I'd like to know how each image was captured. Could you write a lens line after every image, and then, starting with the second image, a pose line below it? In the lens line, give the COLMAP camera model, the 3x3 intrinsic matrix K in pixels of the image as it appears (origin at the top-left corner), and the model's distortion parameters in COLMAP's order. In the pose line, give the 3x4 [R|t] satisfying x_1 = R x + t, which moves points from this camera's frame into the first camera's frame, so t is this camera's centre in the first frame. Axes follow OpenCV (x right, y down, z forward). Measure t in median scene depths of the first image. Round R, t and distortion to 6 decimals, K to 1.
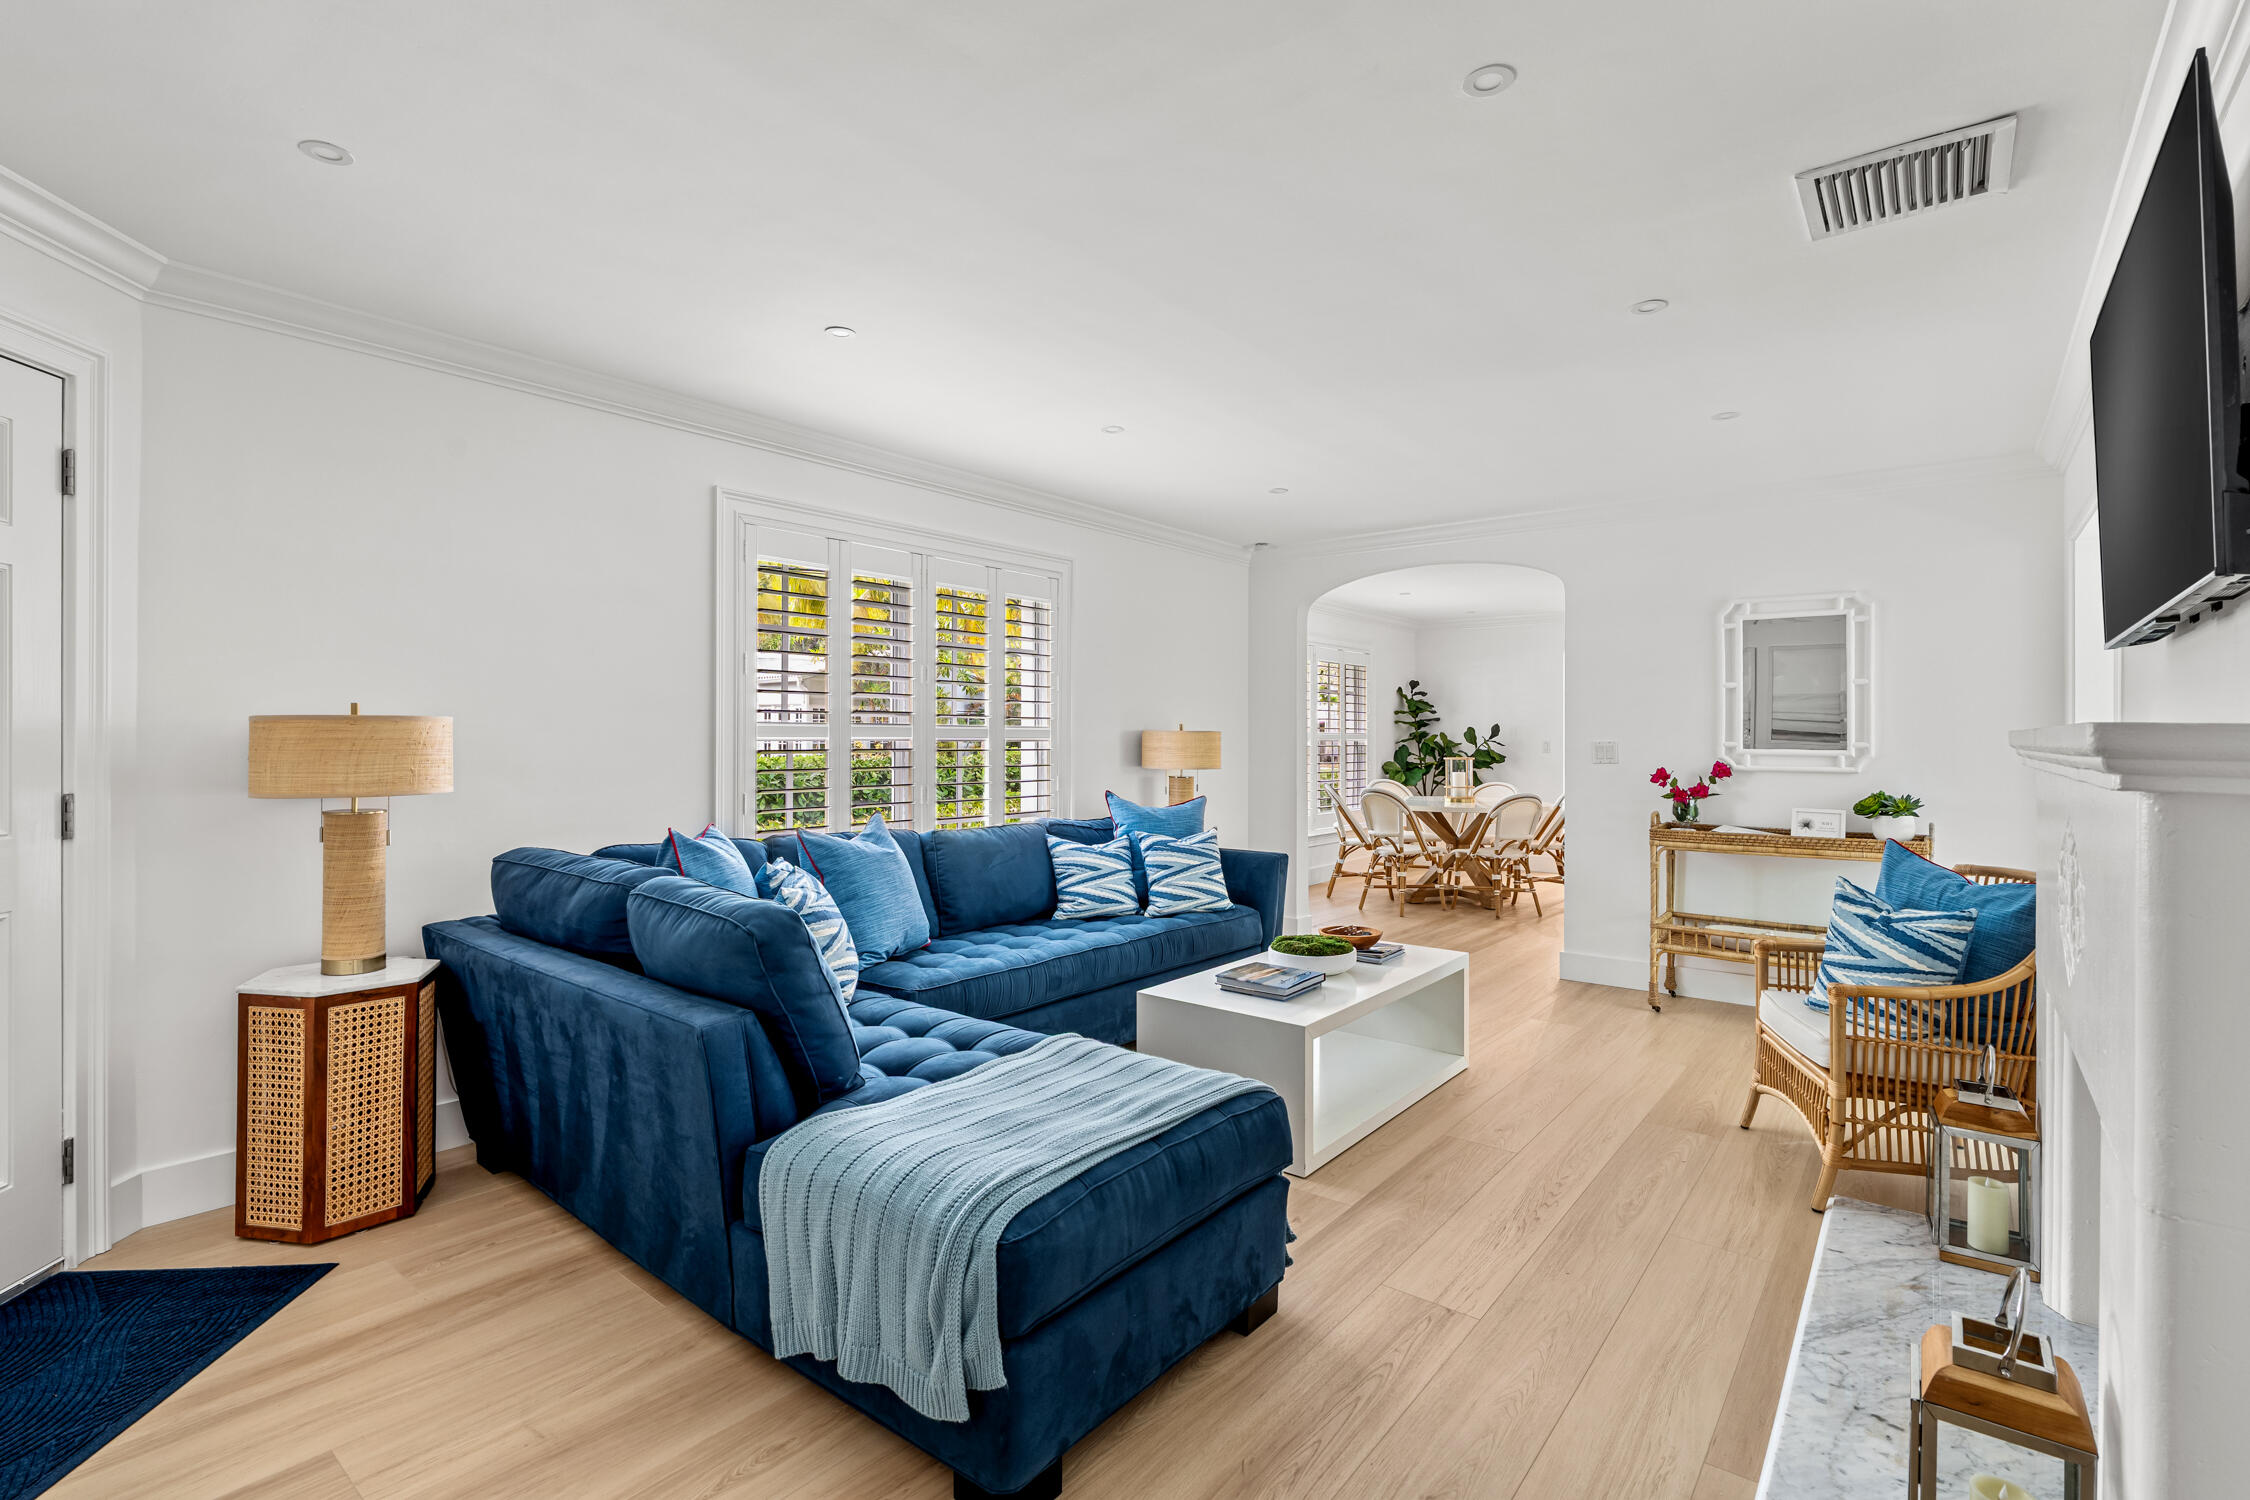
lens RADIAL K [[1019.1, 0, 1126.7], [0, 1019.1, 739.3], [0, 0, 1]] dist [-0.000026, 0.000021]
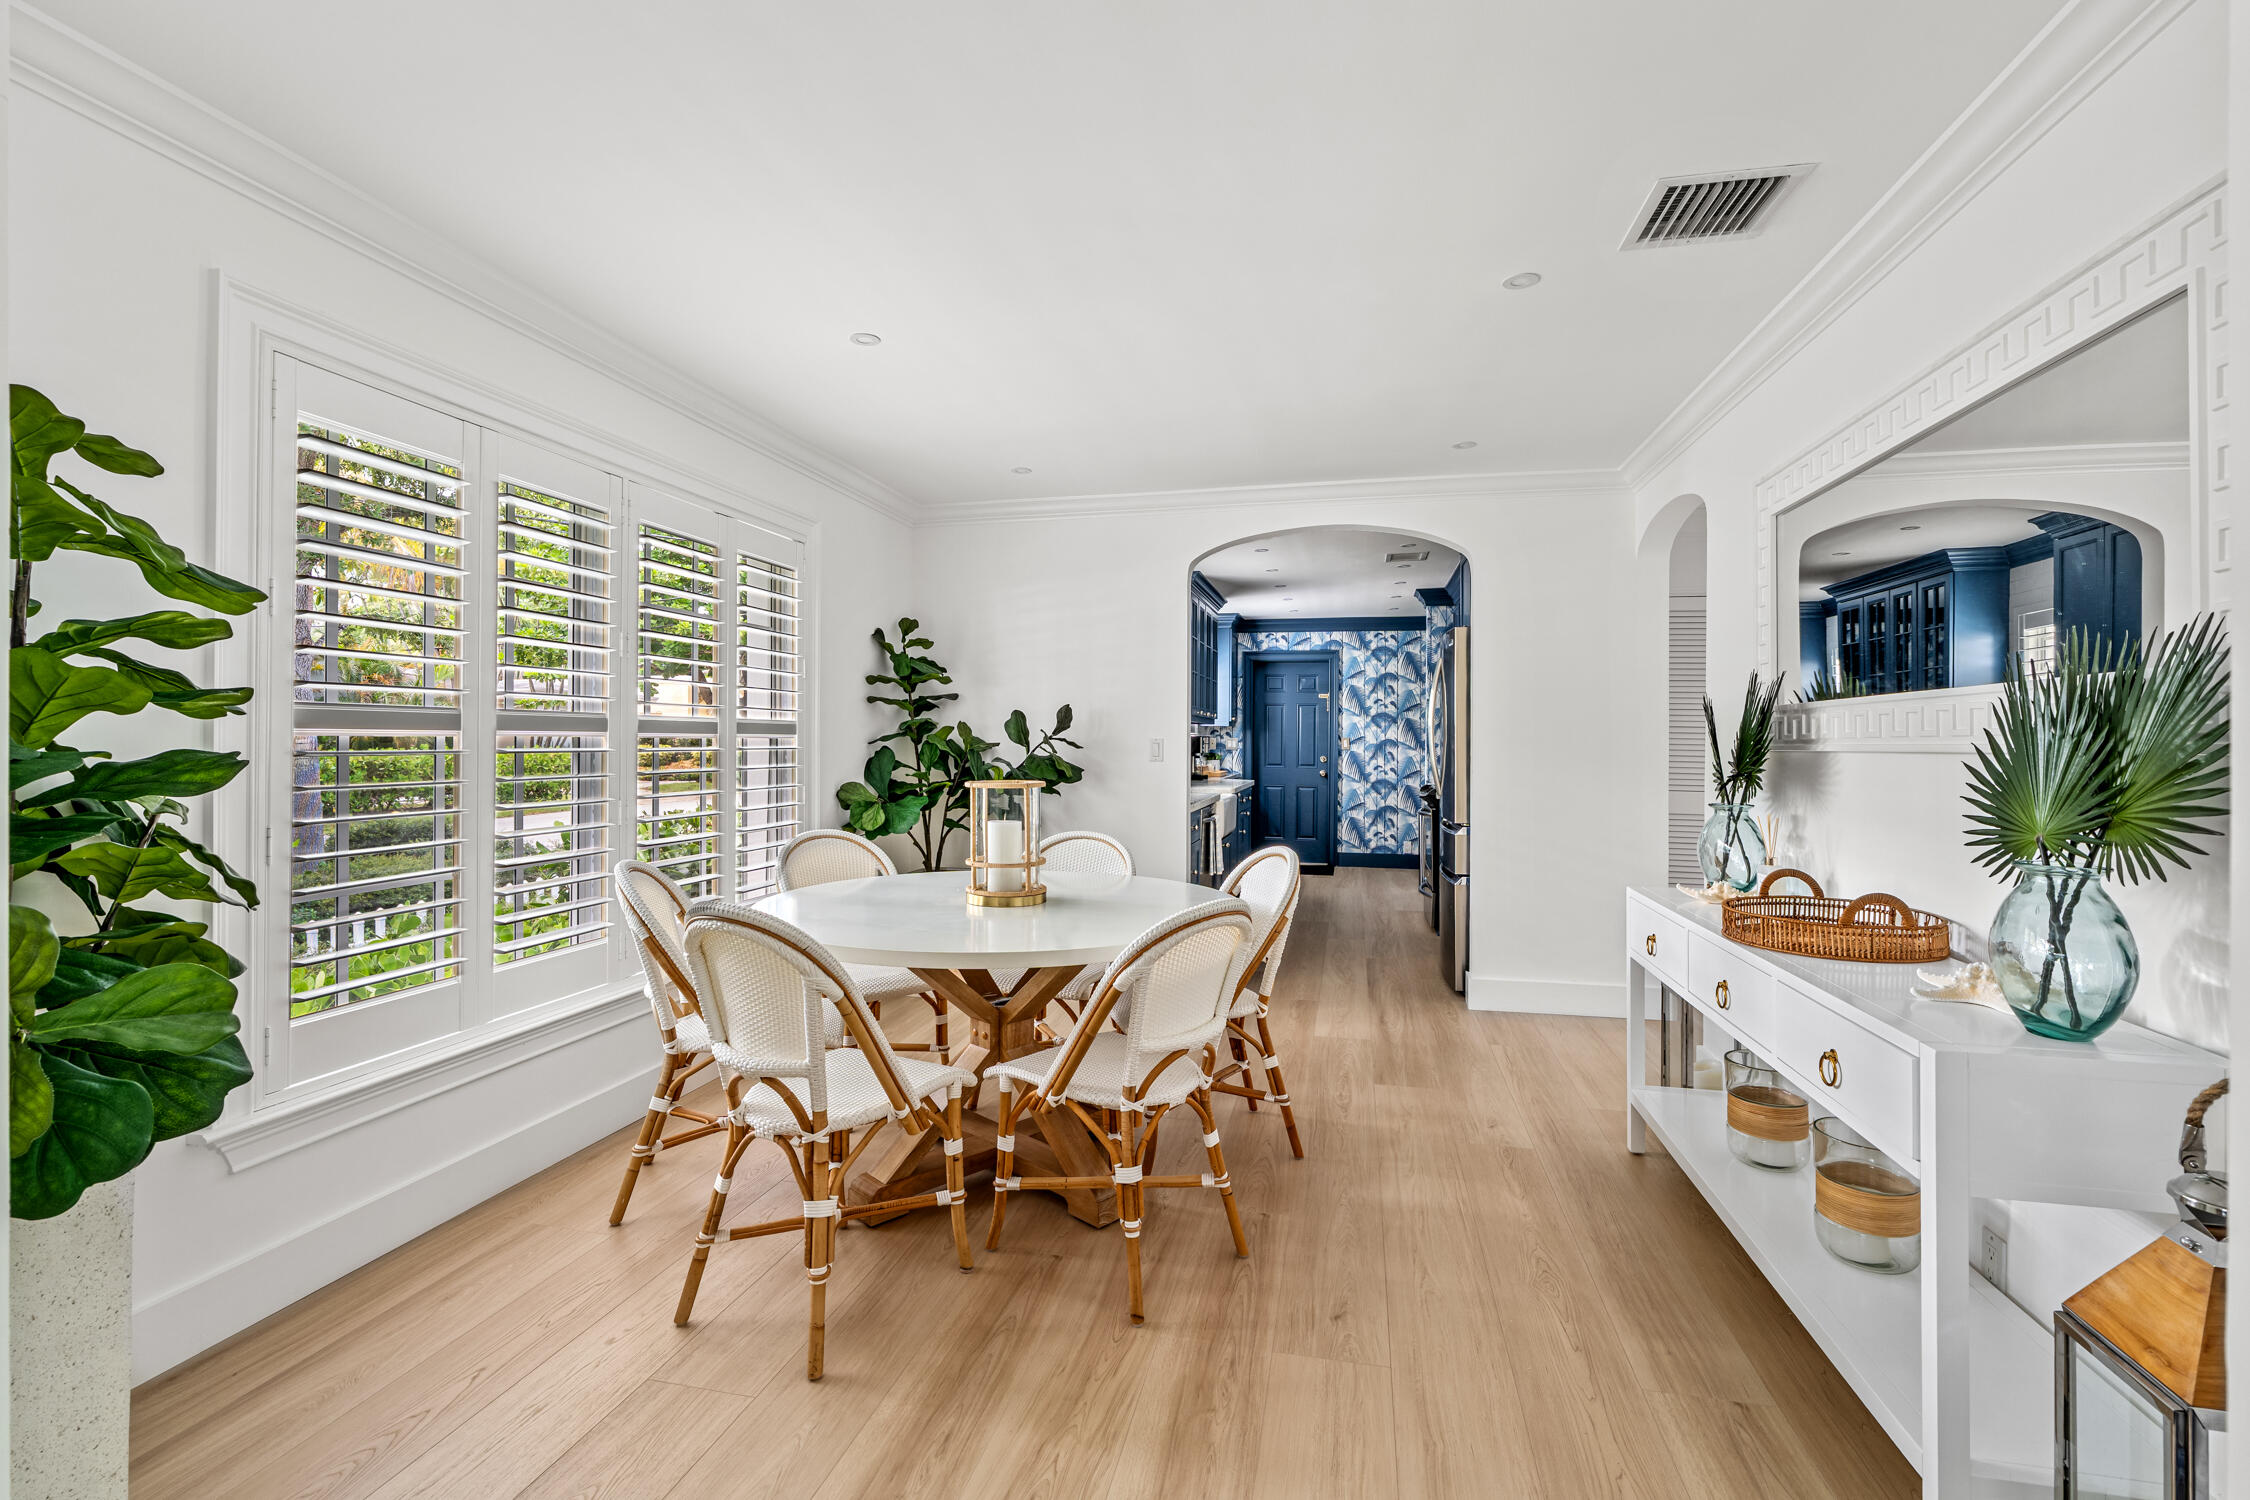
lens RADIAL K [[1019.1, 0, 1126.7], [0, 1019.1, 739.3], [0, 0, 1]] dist [-0.000026, 0.000021]
pose [[0.896272, 0.002873, 0.443495, 0.161120], [-0.001831, 0.999994, -0.002778, 0.003212], [-0.443501, 0.001677, 0.896272, 0.519113]]
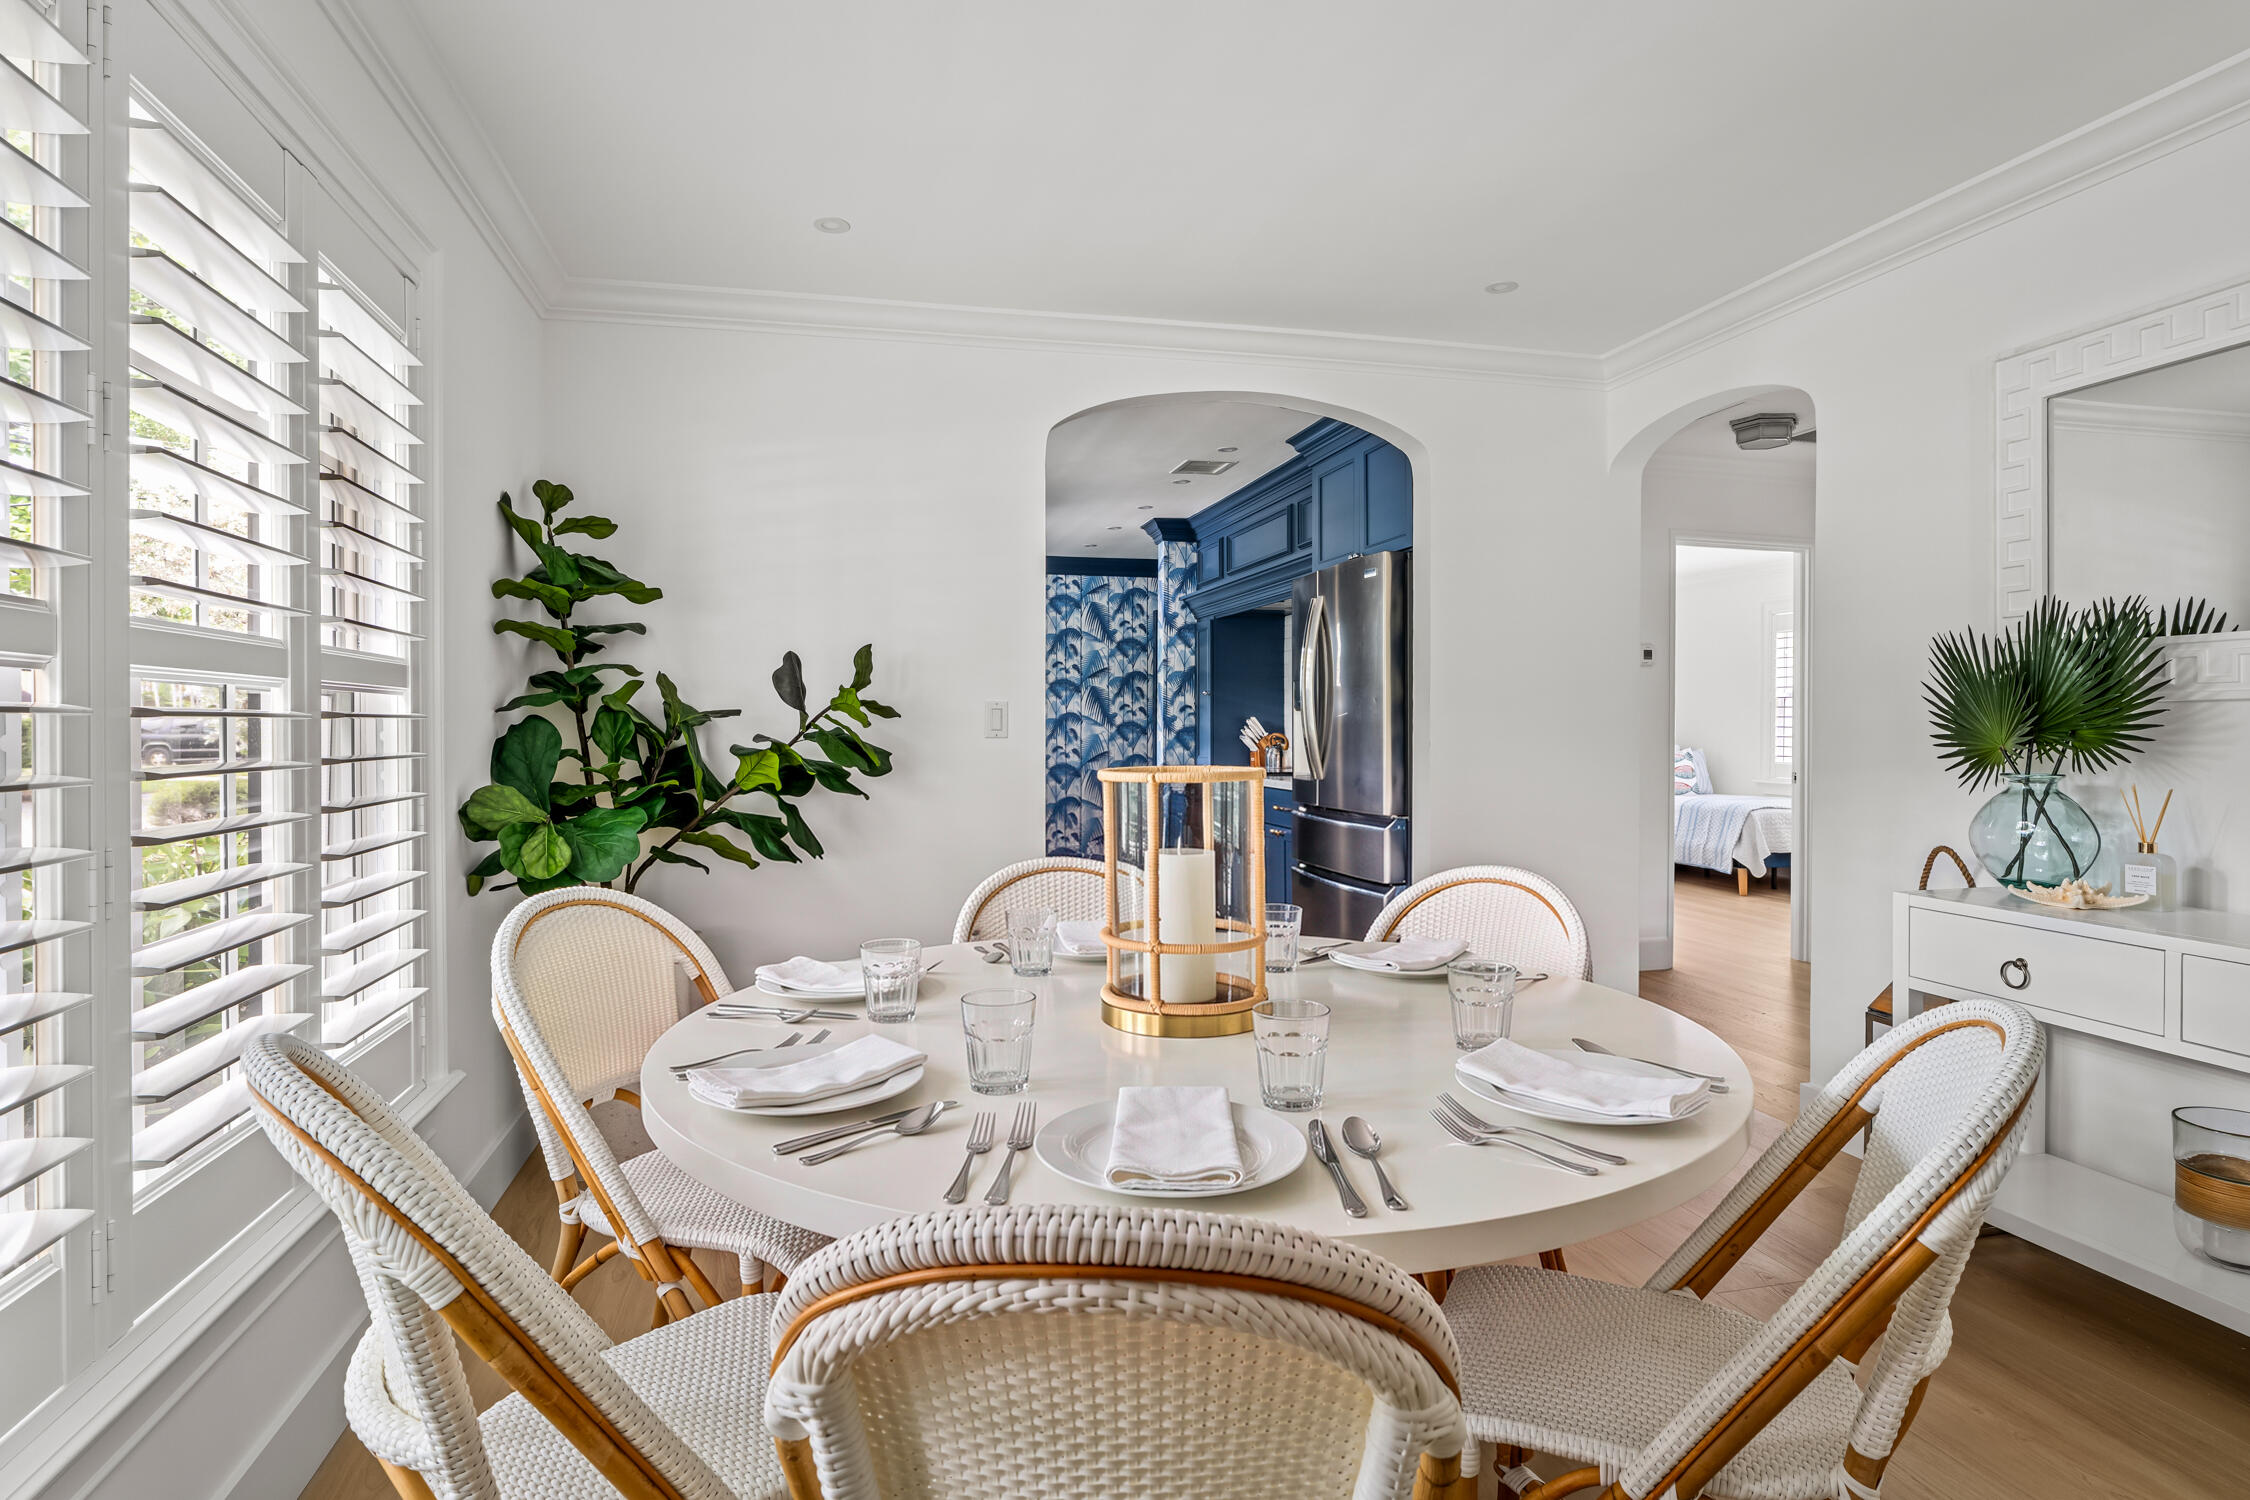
lens RADIAL K [[1196.2, 0, 1128.8], [0, 1196.2, 723.1], [0, 0, 1]] dist [-0.019814, 0.000146]
pose [[0.597786, -0.004419, 0.801644, 0.123804], [0.008426, 0.999964, -0.000771, 0.008589], [-0.801612, 0.007216, 0.597802, 0.708414]]
